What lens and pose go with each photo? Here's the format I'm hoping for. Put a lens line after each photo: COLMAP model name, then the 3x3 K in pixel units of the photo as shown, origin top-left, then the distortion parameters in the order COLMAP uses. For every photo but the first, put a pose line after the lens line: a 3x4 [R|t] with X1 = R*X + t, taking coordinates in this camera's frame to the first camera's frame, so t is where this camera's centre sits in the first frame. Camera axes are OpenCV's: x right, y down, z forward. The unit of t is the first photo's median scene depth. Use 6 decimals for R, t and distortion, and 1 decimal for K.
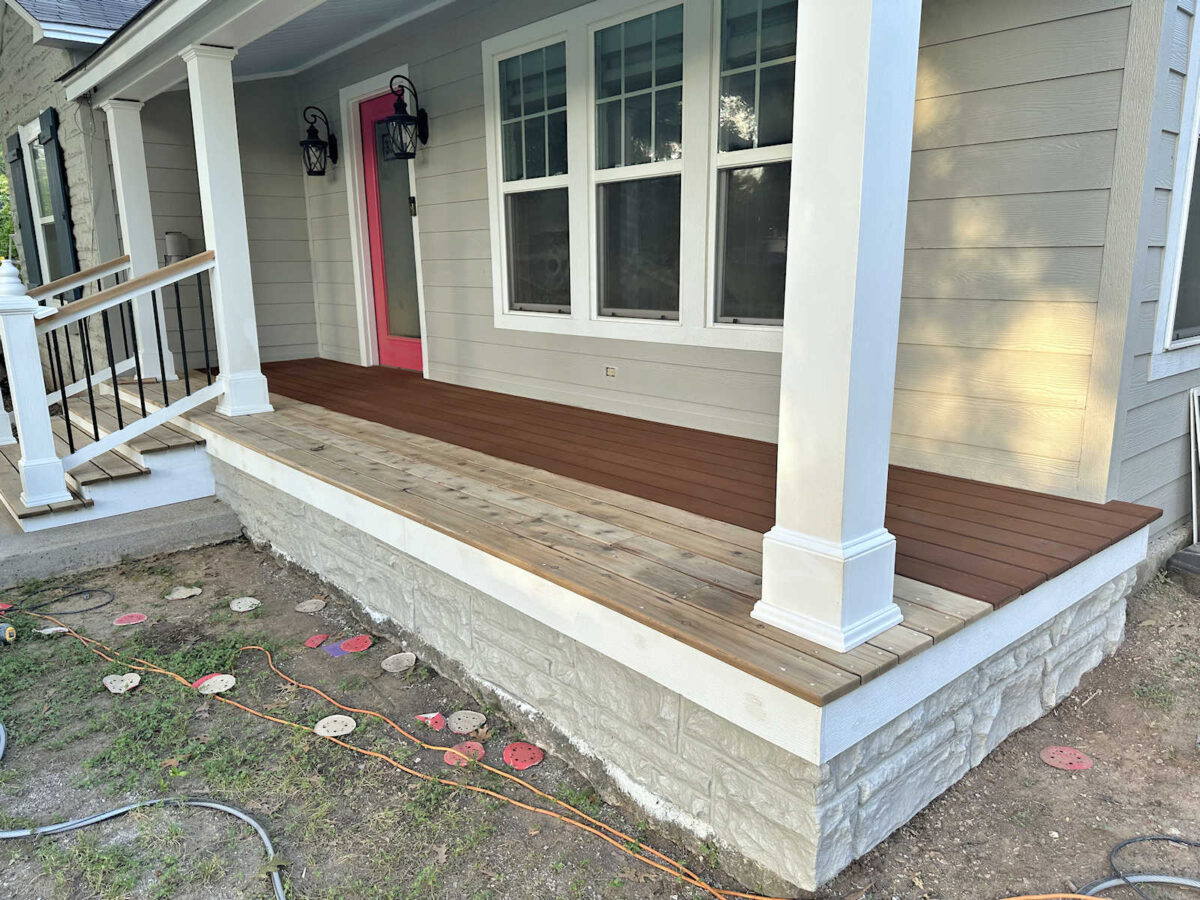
lens RADIAL K [[876.5, 0, 592.9], [0, 876.5, 452.0], [0, 0, 1]] dist [0.029191, -0.005960]
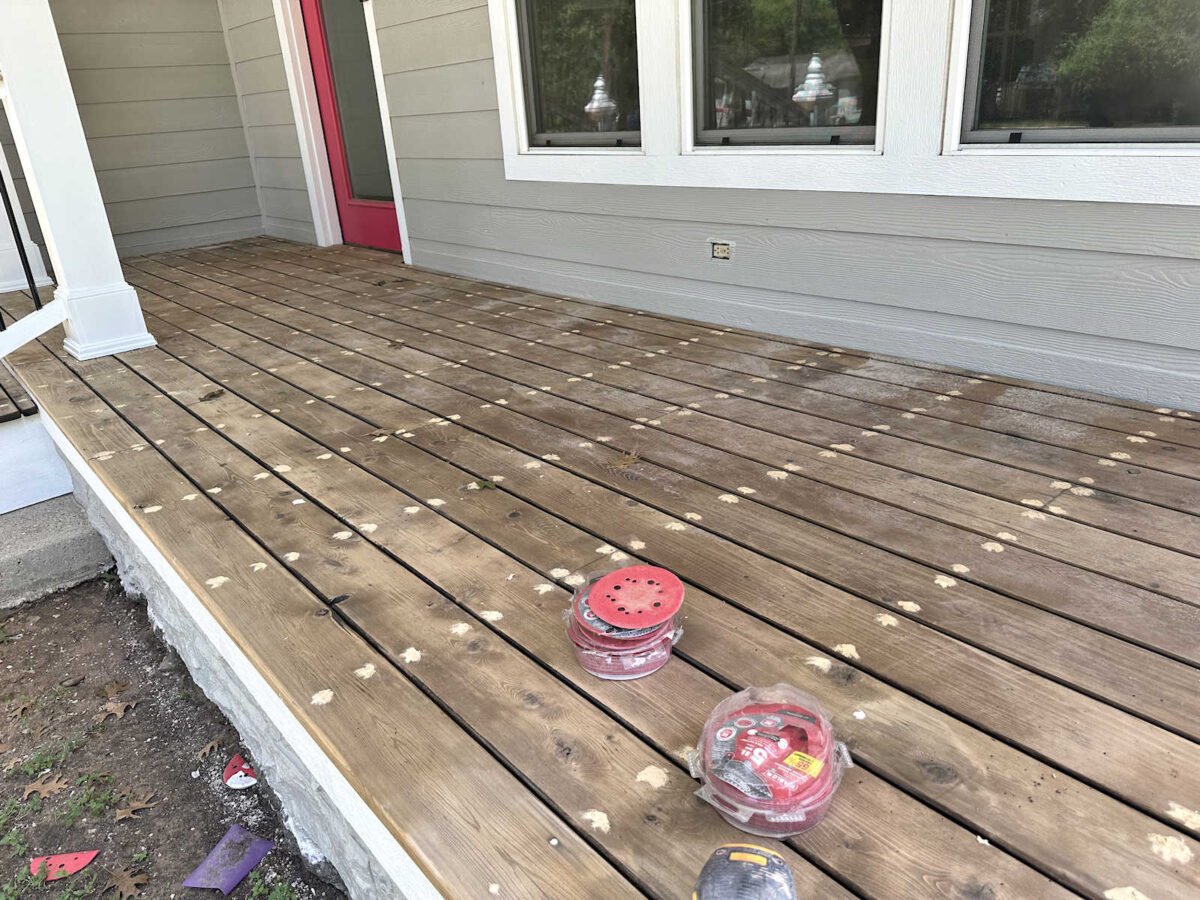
lens RADIAL K [[839.7, 0, 587.5], [0, 839.7, 450.2], [0, 0, 1]] dist [0.082812, -0.098871]
pose [[0.998142, -0.051422, -0.032678, -0.051236], [0.056558, 0.981465, 0.183106, -0.067493], [0.022656, -0.184614, 0.982550, 0.427872]]
